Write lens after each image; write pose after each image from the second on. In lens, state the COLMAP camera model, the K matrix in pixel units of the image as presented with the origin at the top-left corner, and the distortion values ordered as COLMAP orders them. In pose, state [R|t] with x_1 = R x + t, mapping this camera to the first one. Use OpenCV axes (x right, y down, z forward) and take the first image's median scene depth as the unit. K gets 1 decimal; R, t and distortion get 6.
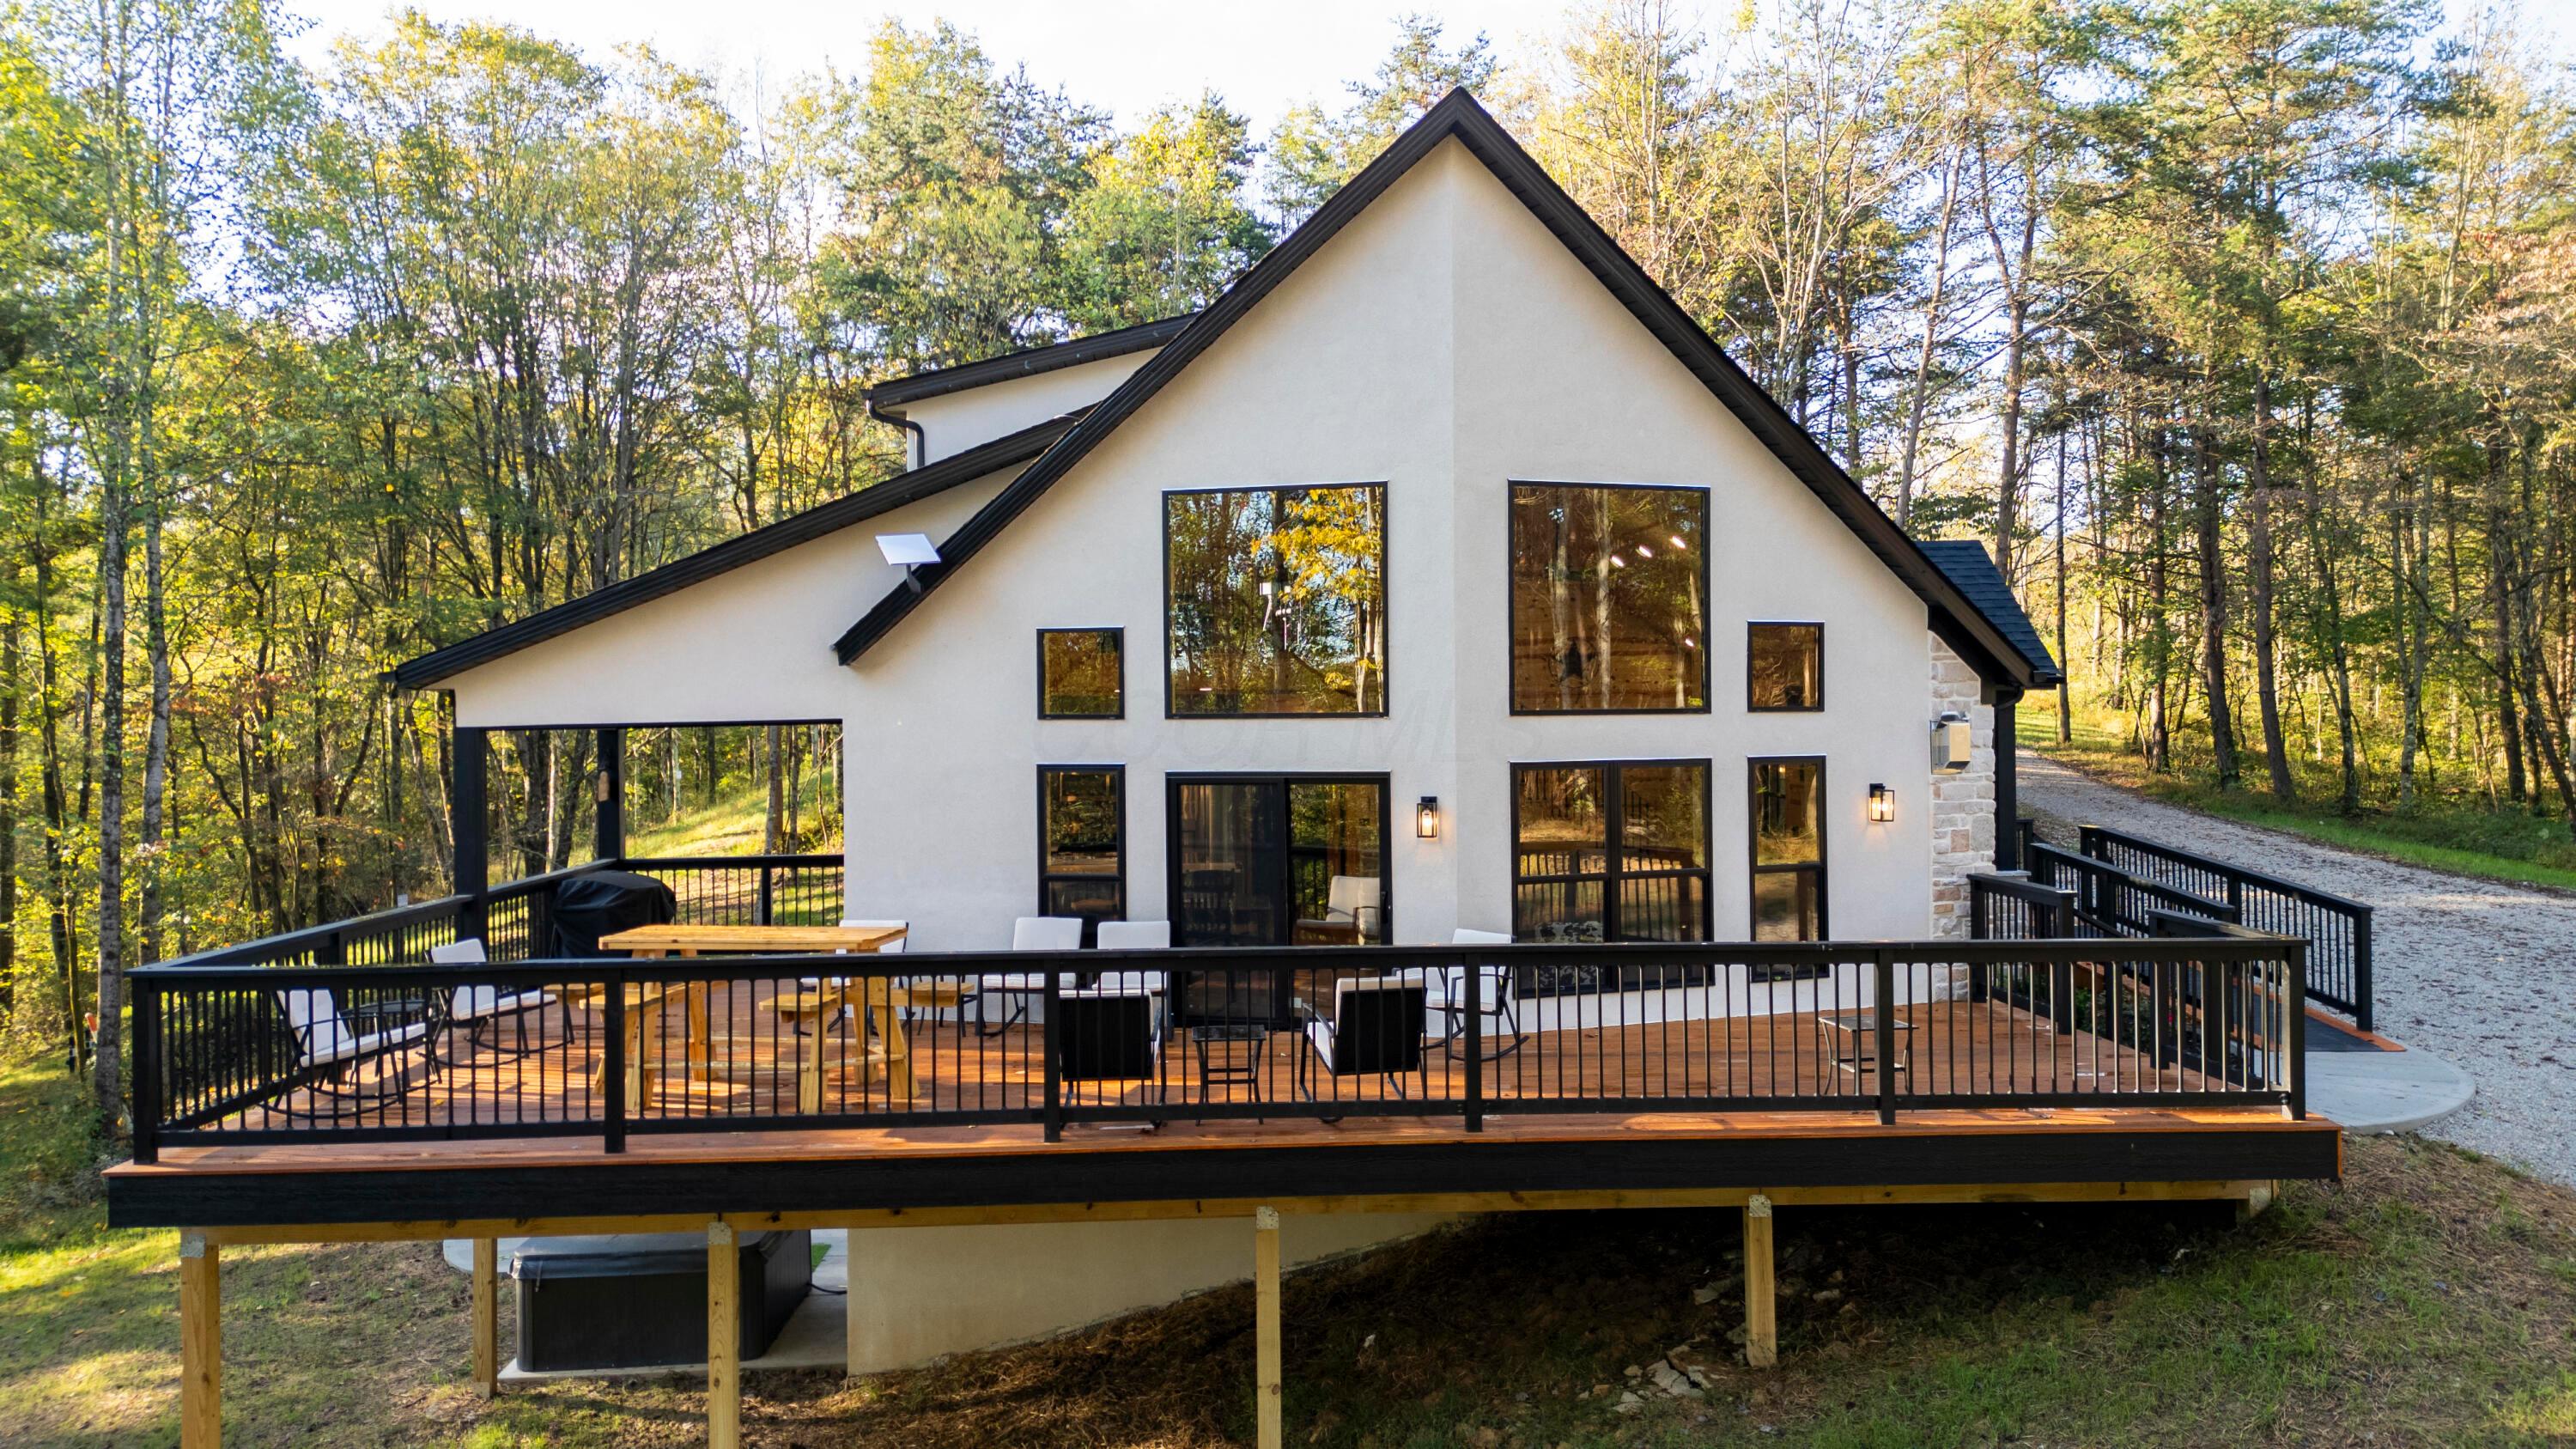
lens RADIAL K [[1847.3, 0, 1288.0], [0, 1847.3, 724.5], [0, 0, 1]] dist [0.004524, 0.001288]
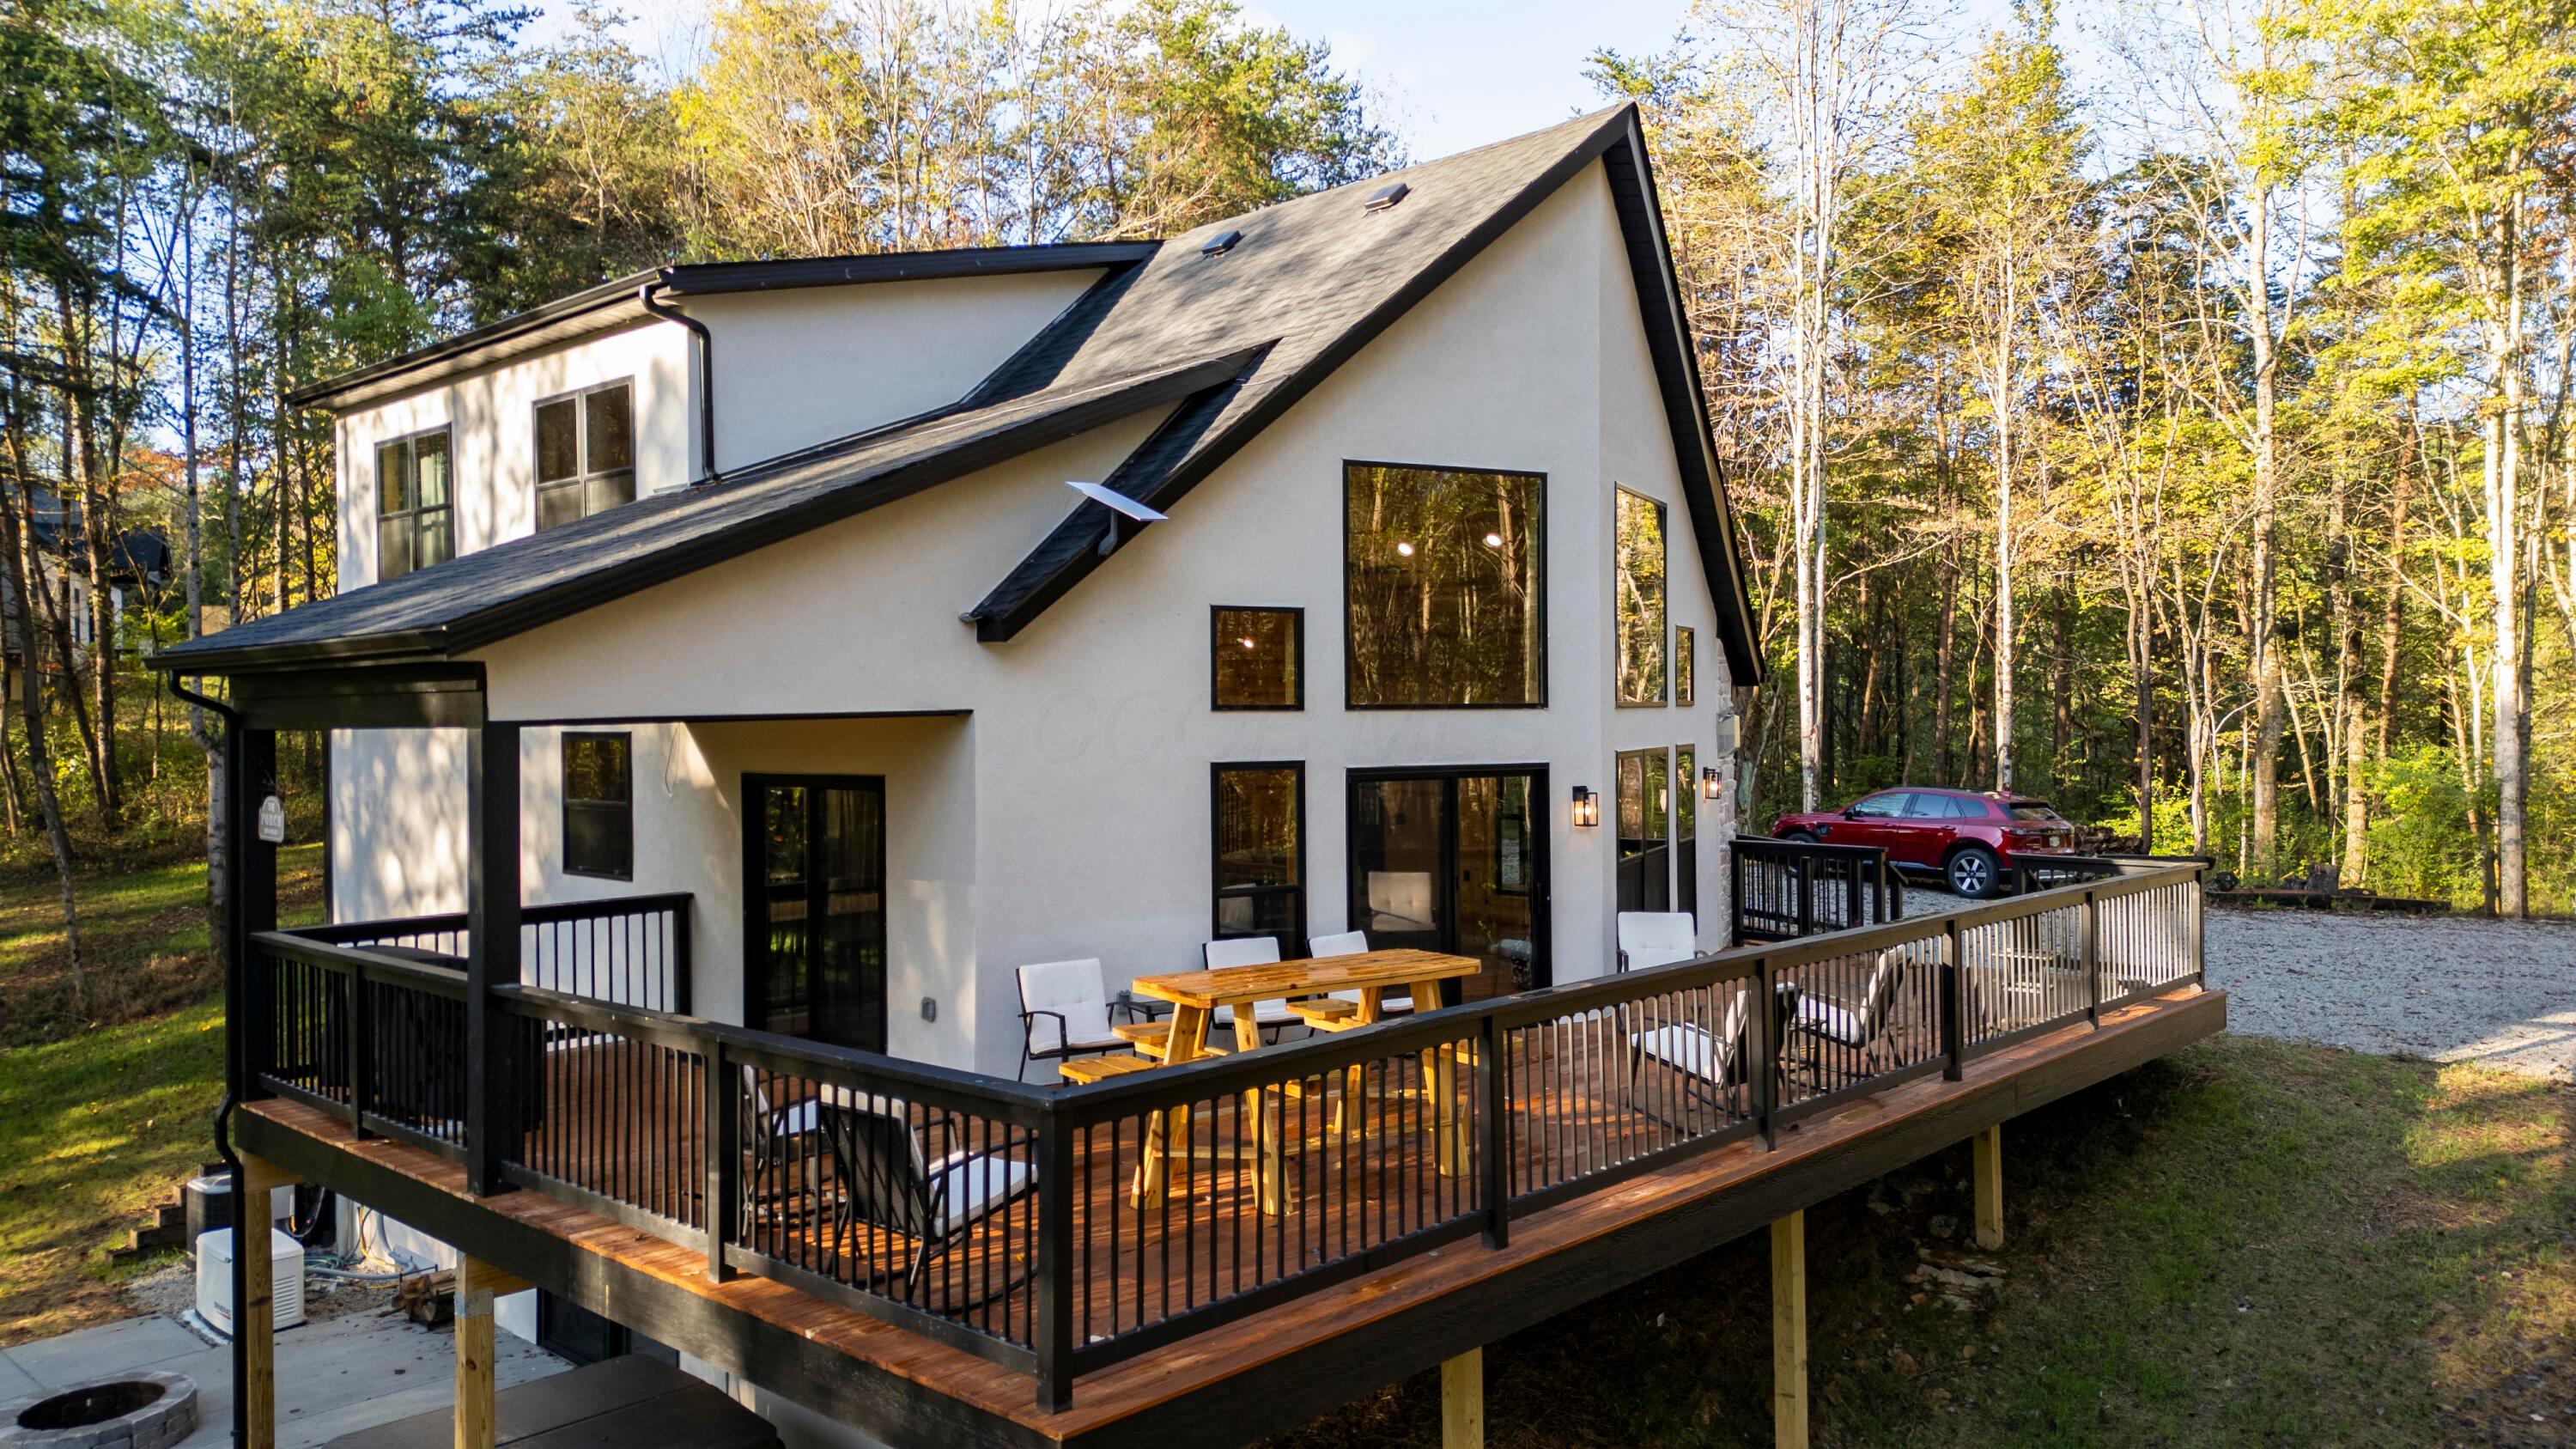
lens RADIAL K [[1847.3, 0, 1288.0], [0, 1847.3, 724.5], [0, 0, 1]] dist [0.004524, 0.001288]
pose [[0.721645, -0.004160, 0.692251, -0.717660], [0.009007, 0.999954, -0.003379, 0.007009], [-0.692205, 0.008674, 0.721649, 0.360484]]
